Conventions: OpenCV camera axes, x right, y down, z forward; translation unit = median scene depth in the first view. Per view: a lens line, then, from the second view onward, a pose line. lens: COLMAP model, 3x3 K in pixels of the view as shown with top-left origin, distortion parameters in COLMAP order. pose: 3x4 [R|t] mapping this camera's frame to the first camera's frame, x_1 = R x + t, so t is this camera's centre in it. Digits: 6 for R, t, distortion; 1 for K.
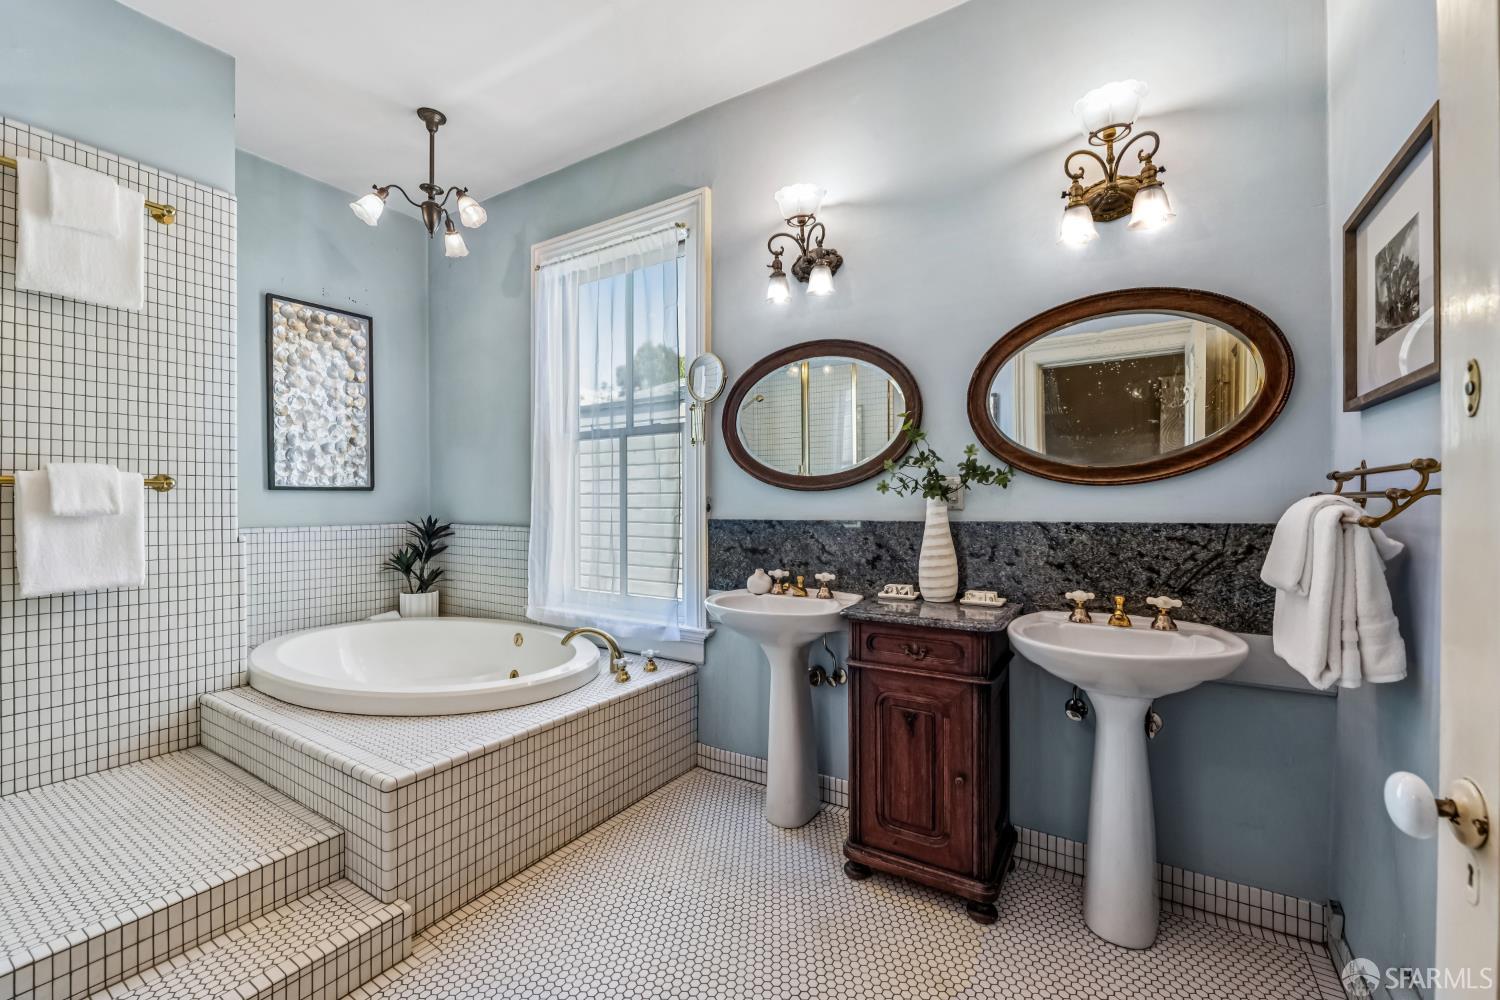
lens RADIAL K [[614.2, 0, 754.3], [0, 614.2, 500.5], [0, 0, 1]] dist [0.011187, -0.014267]
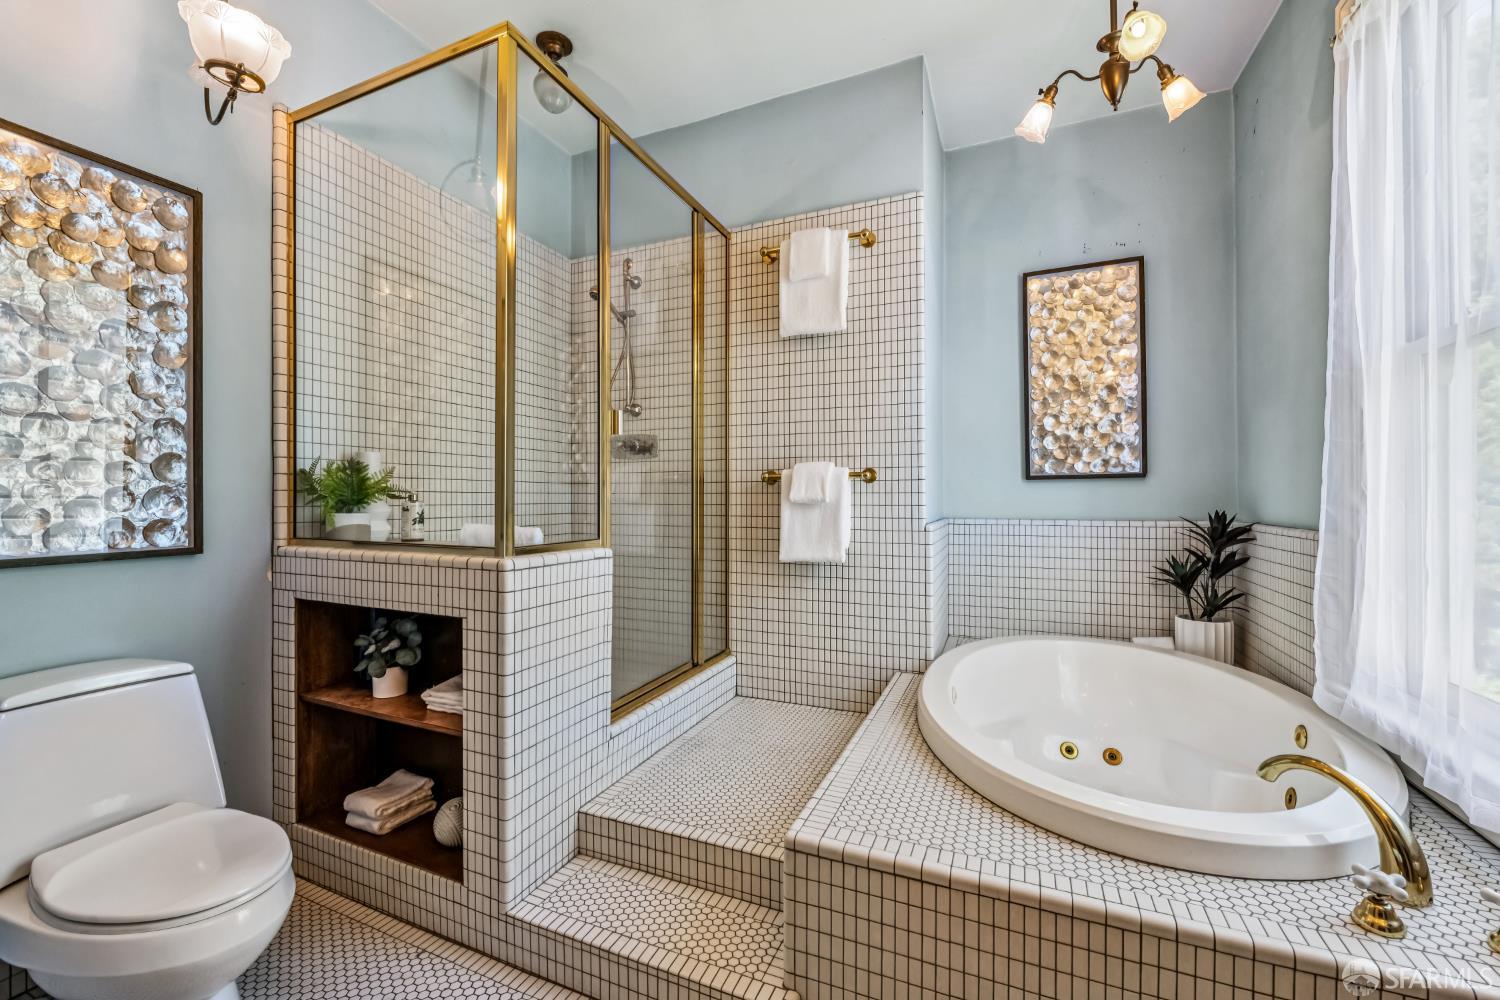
lens RADIAL K [[614.2, 0, 754.3], [0, 614.2, 500.5], [0, 0, 1]] dist [0.011187, -0.014267]
pose [[0.134286, 0.000298, -0.990943, 0.100987], [0.003807, 0.999992, 0.000817, 0.012065], [0.990935, -0.003882, 0.134284, 0.453559]]
